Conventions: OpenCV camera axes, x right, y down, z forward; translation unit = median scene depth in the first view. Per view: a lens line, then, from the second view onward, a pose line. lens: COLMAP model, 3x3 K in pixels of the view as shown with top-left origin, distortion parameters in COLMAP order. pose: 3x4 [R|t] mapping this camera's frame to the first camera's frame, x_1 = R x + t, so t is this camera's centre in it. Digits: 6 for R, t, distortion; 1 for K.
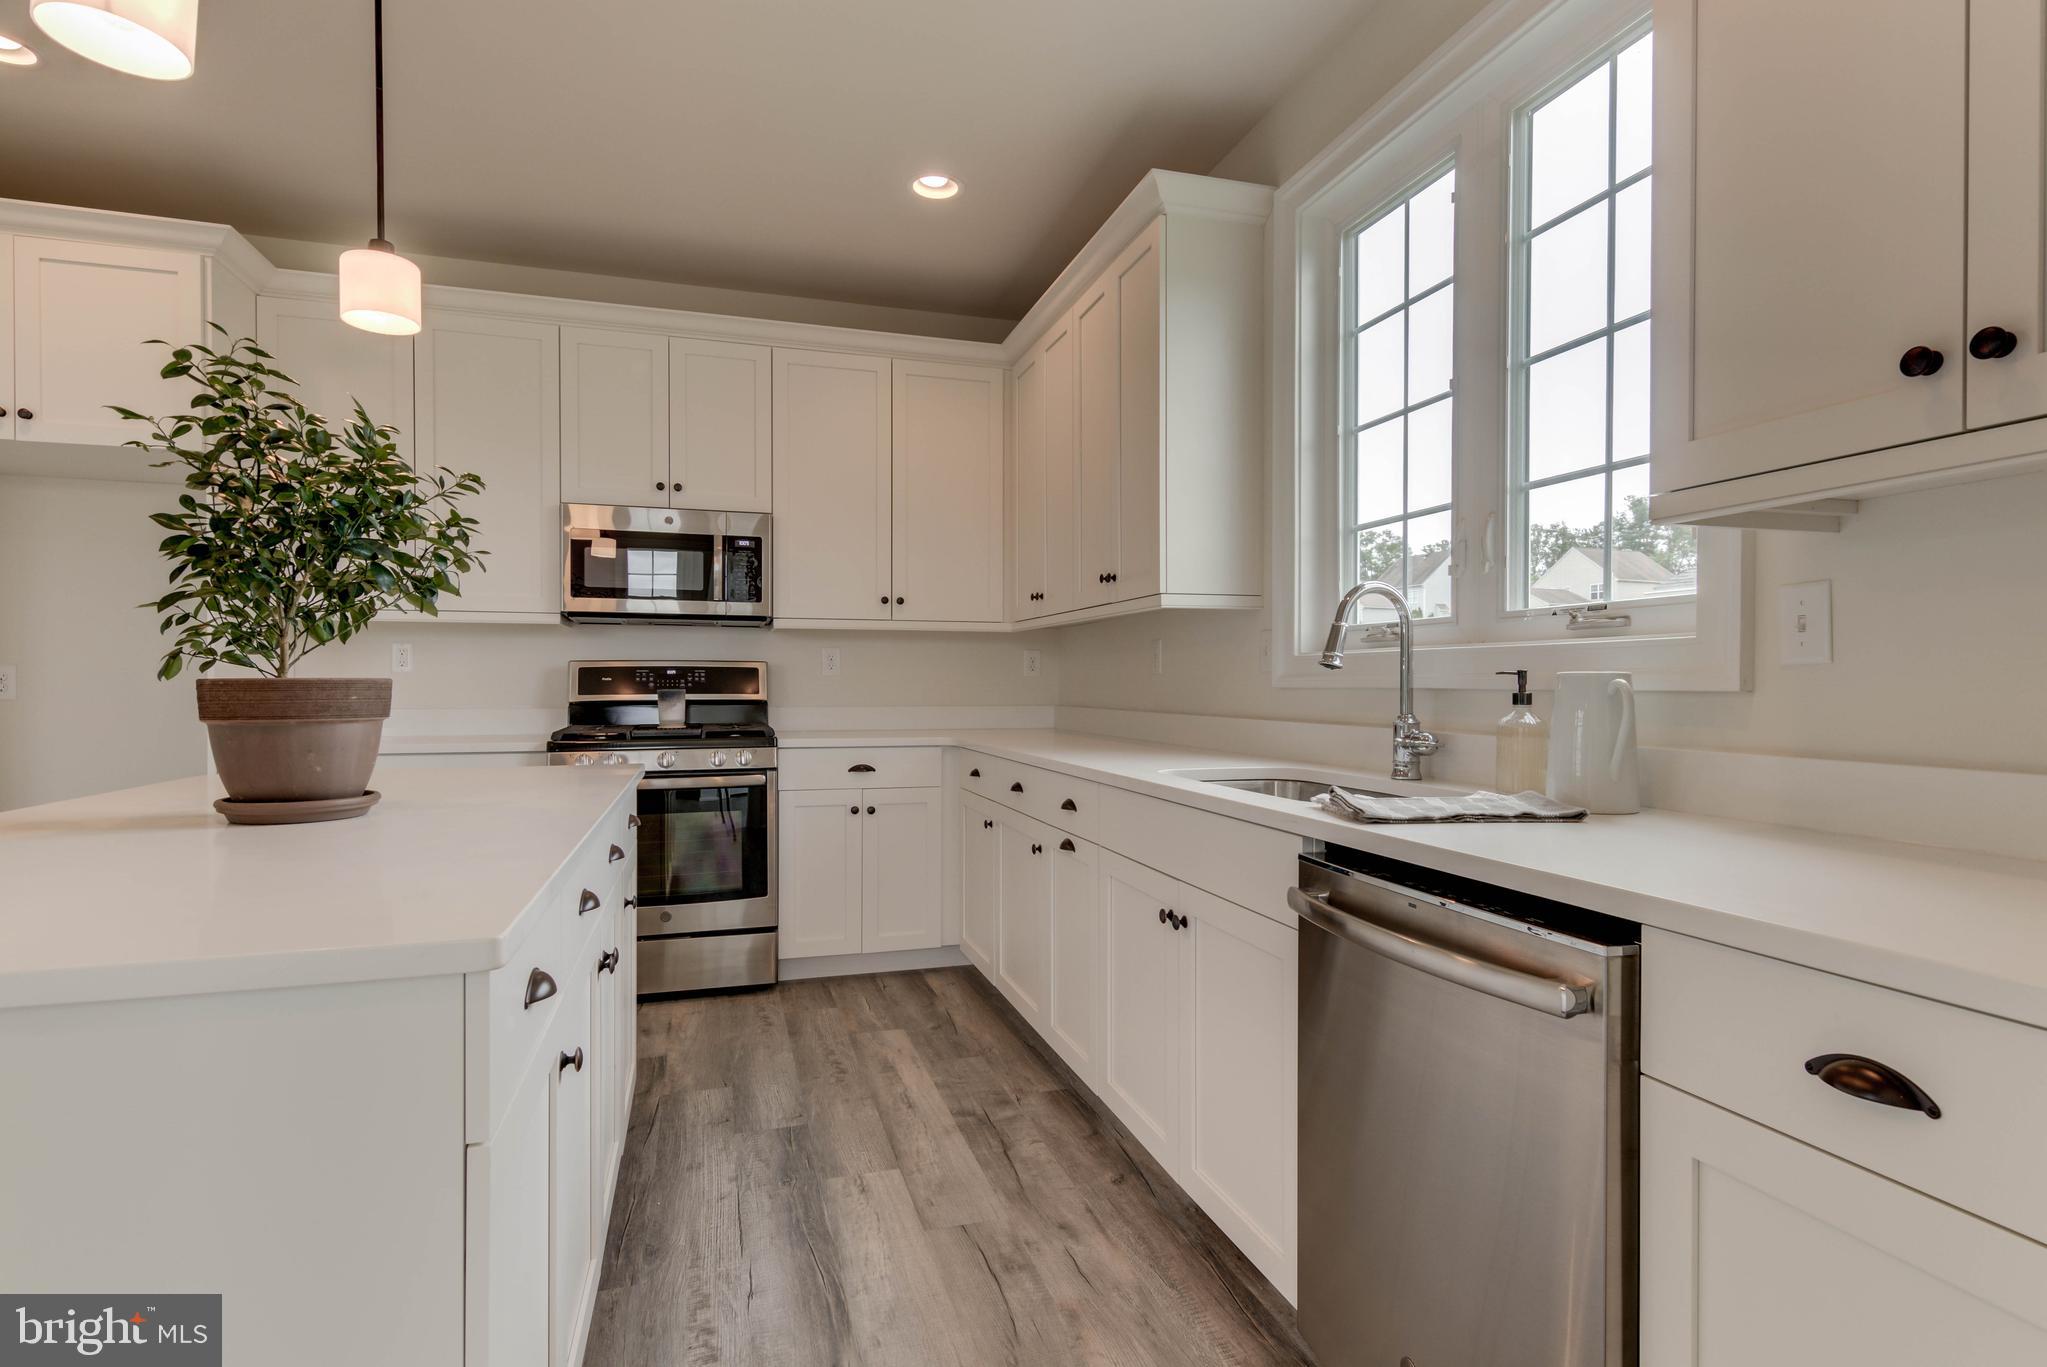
lens RADIAL K [[1023.3, 0, 1024.4], [0, 1023.3, 687.5], [0, 0, 1]] dist [0.020250, -0.007699]
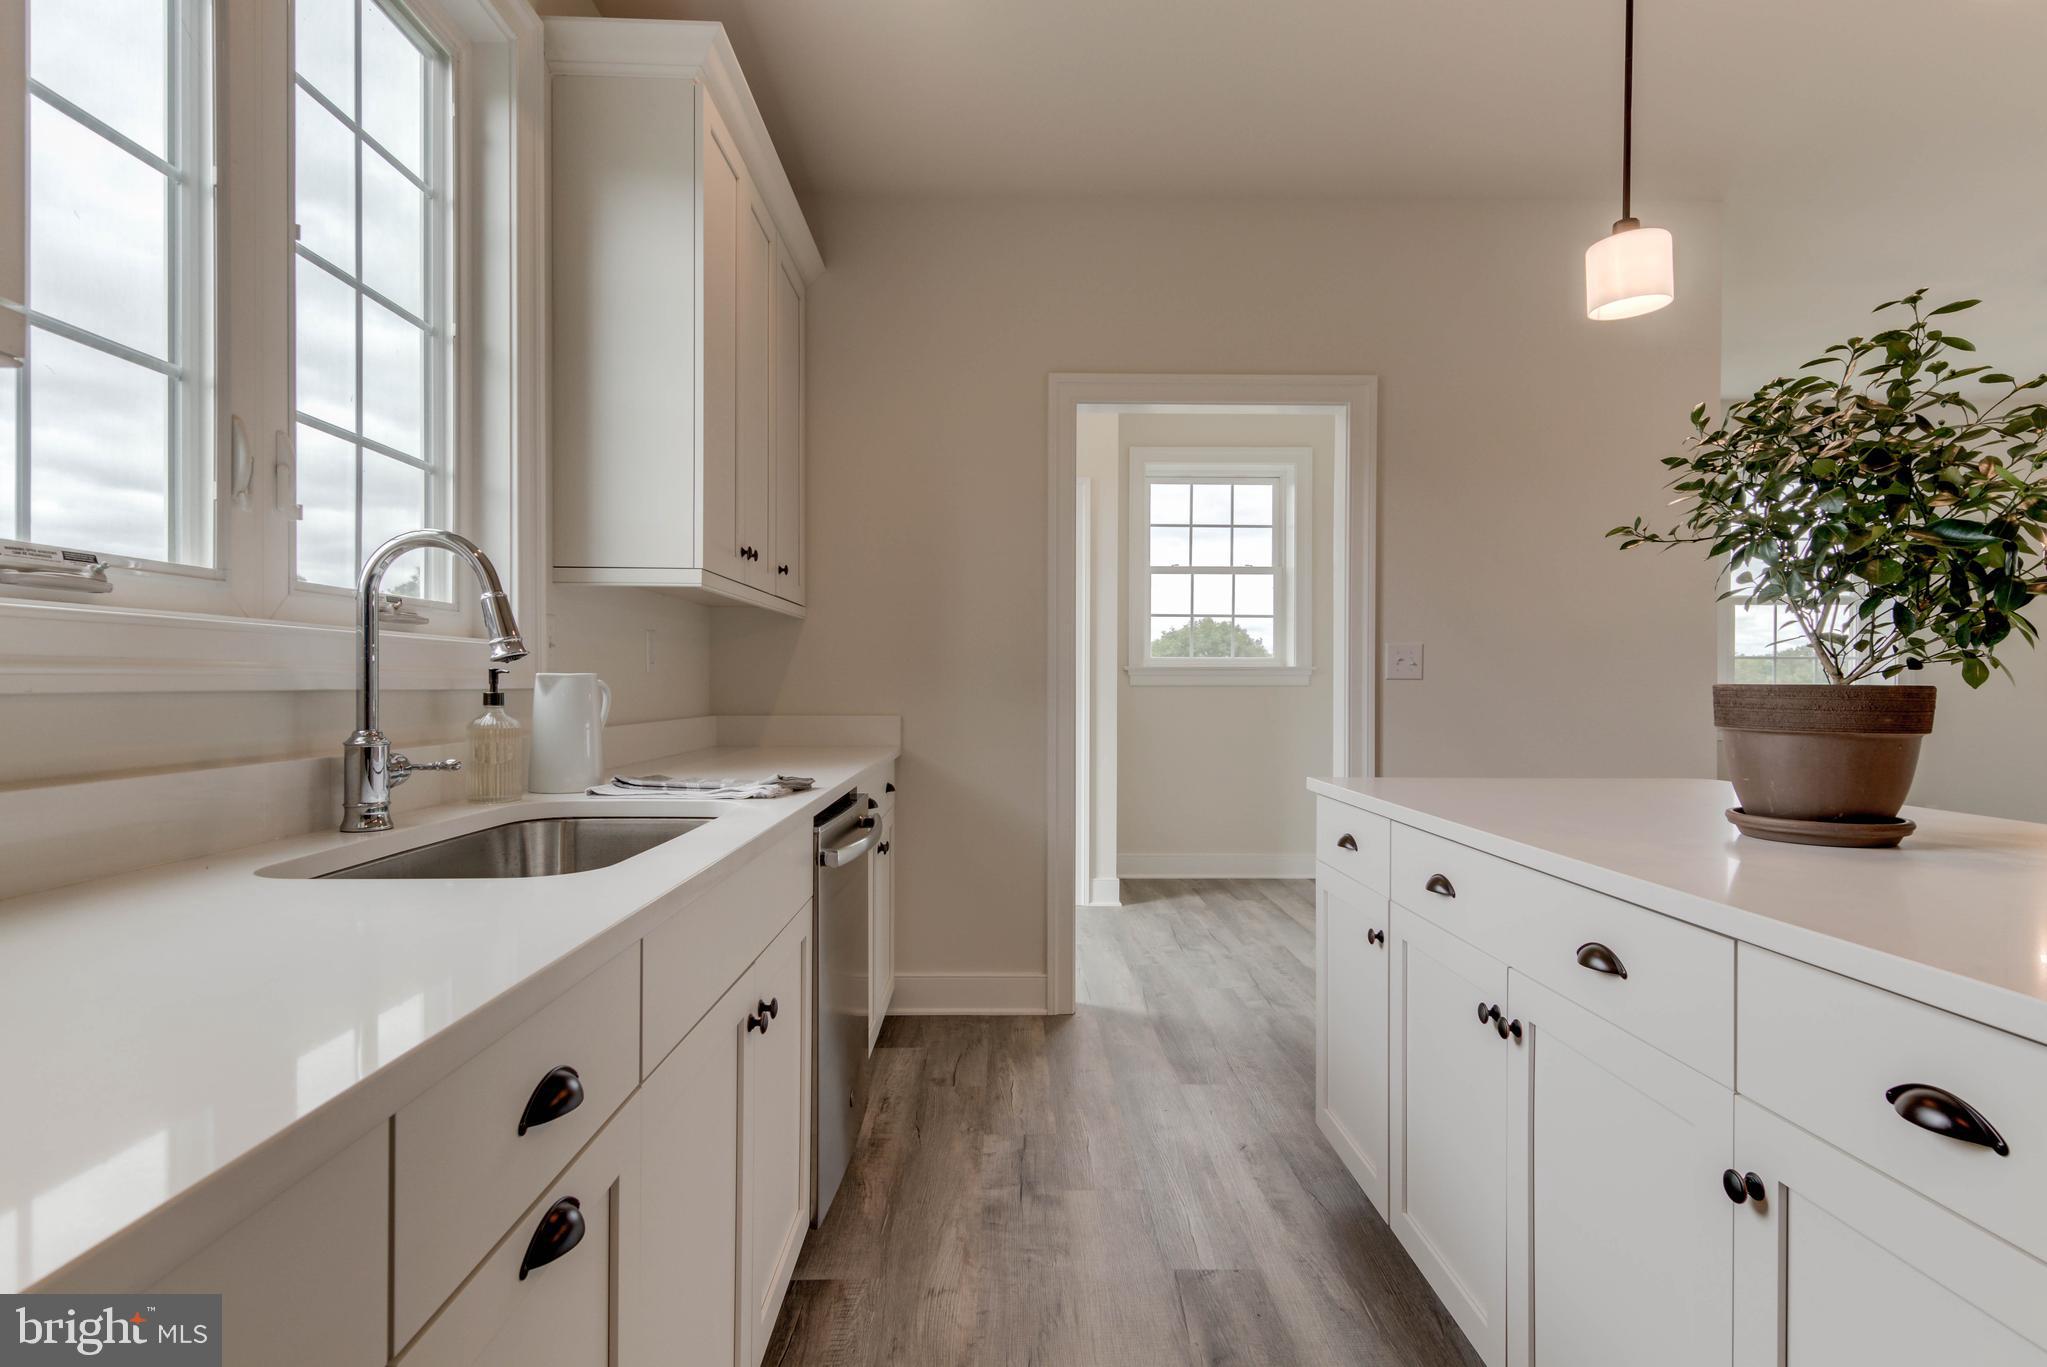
lens RADIAL K [[1023.3, 0, 1024.4], [0, 1023.3, 687.5], [0, 0, 1]] dist [0.020250, -0.007699]
pose [[-0.963238, -0.007934, 0.268532, -0.149591], [-0.005669, 0.999942, 0.009209, -0.006954], [-0.268589, 0.007348, -0.963227, 1.115267]]
